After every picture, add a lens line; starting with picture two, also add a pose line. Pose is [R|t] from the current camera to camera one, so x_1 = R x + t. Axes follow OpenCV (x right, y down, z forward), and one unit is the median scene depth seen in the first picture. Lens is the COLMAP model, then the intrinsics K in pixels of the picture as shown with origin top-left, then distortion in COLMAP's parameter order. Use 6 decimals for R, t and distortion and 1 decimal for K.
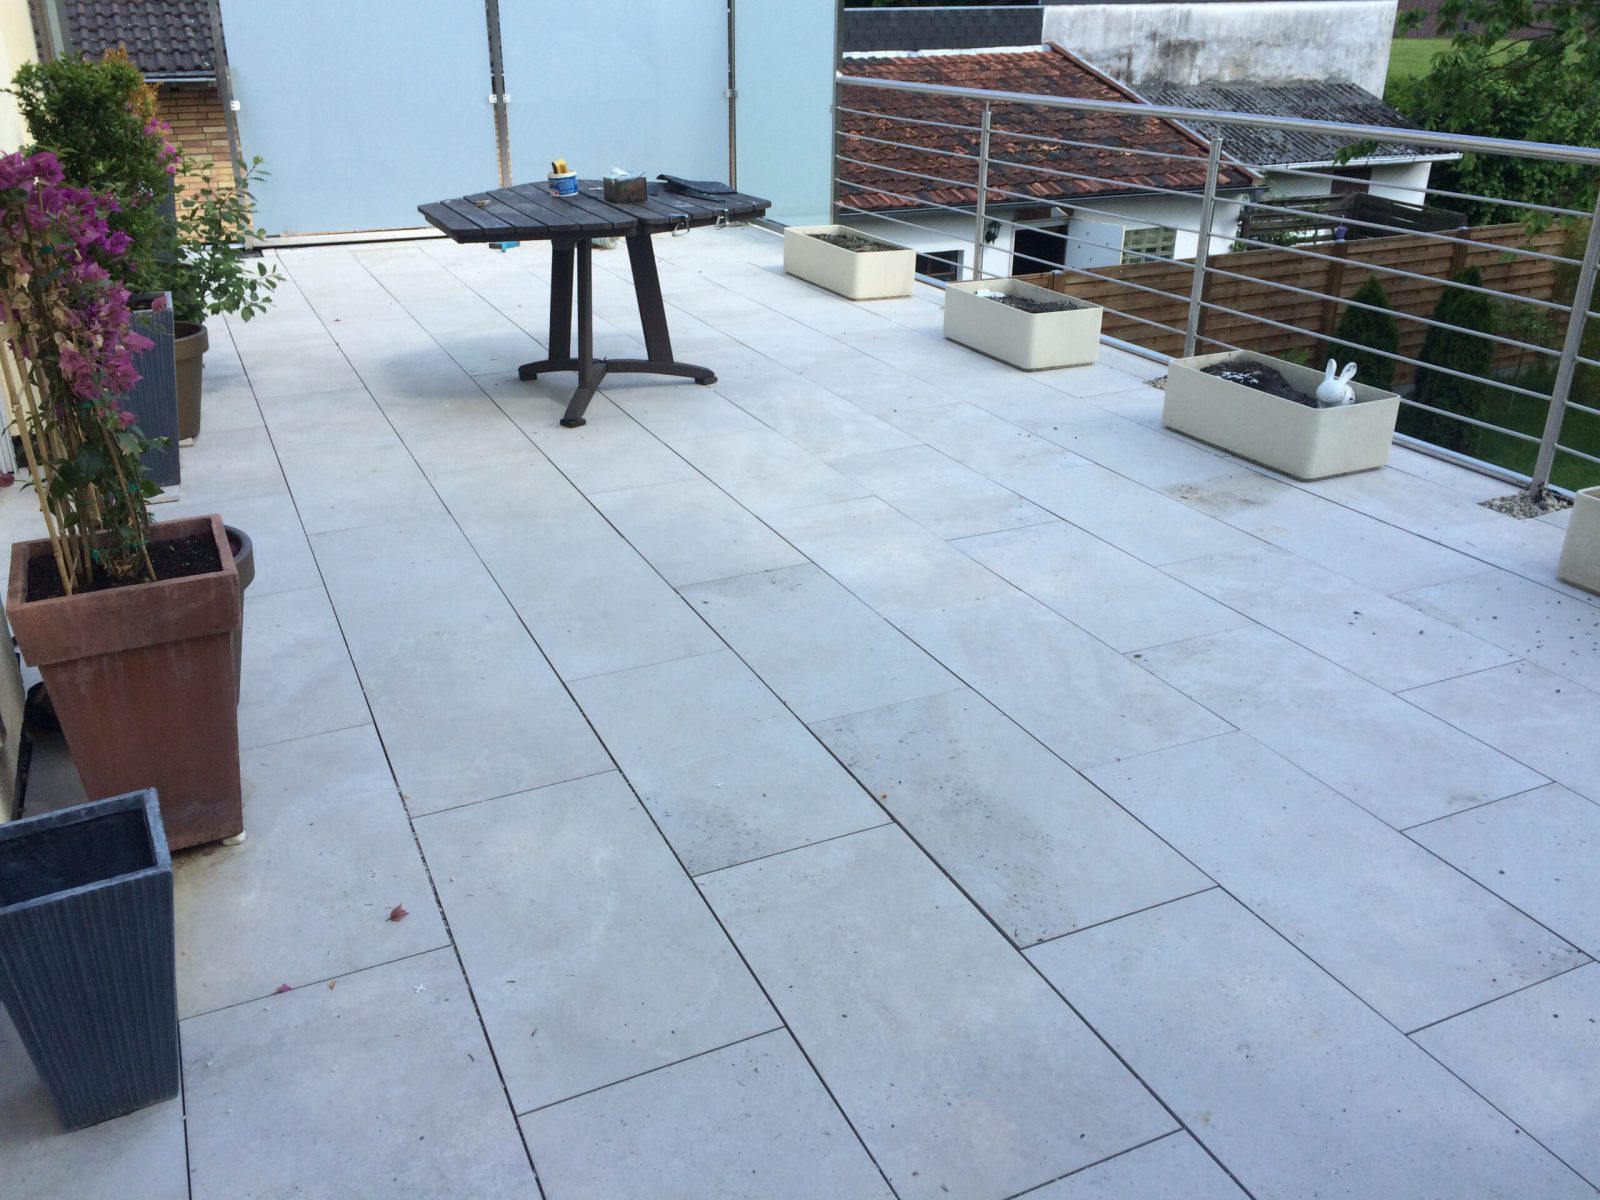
lens RADIAL K [[1355.4, 0, 799.3], [0, 1355.4, 599.5], [0, 0, 1]] dist [0.064139, -0.076486]
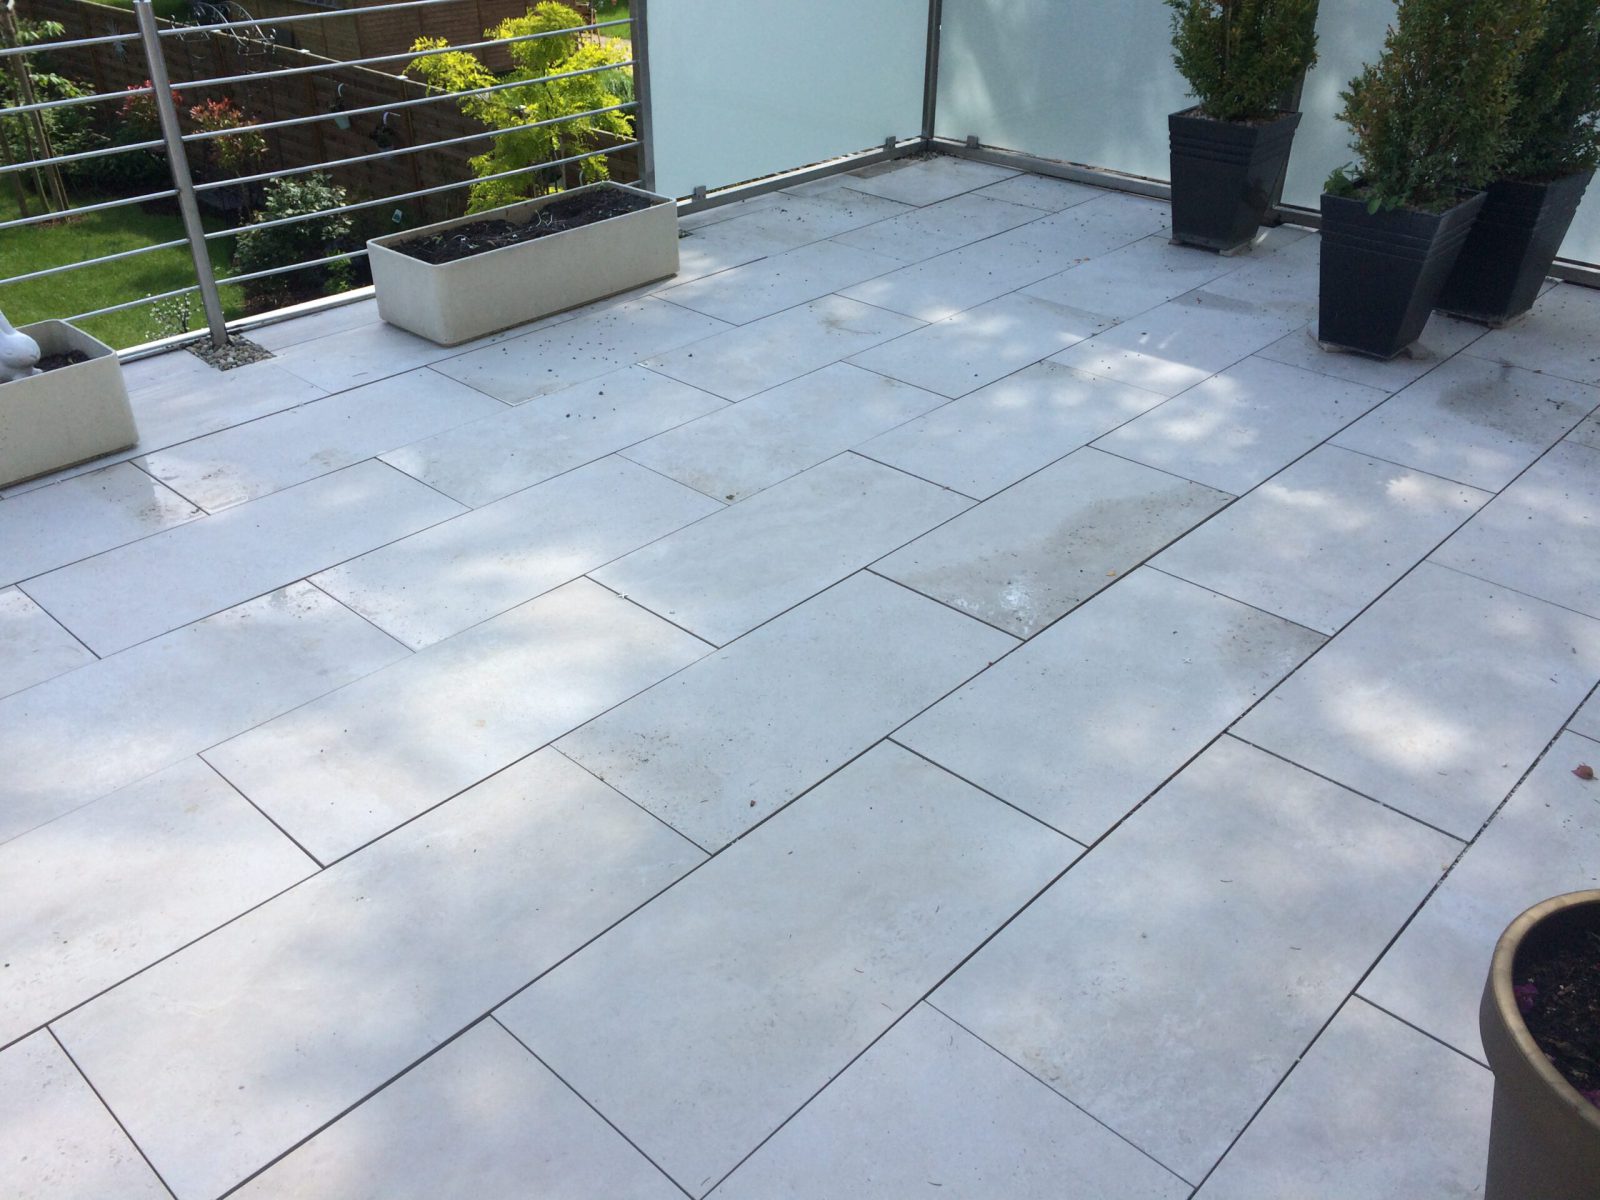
lens RADIAL K [[1355.4, 0, 797.3], [0, 1355.4, 598.7], [0, 0, 1]] dist [0.064139, -0.076486]
pose [[-0.371092, -0.479713, 0.795089, -0.582812], [0.375928, 0.705316, 0.601005, -0.477668], [-0.849099, 0.521924, -0.081399, 1.074726]]
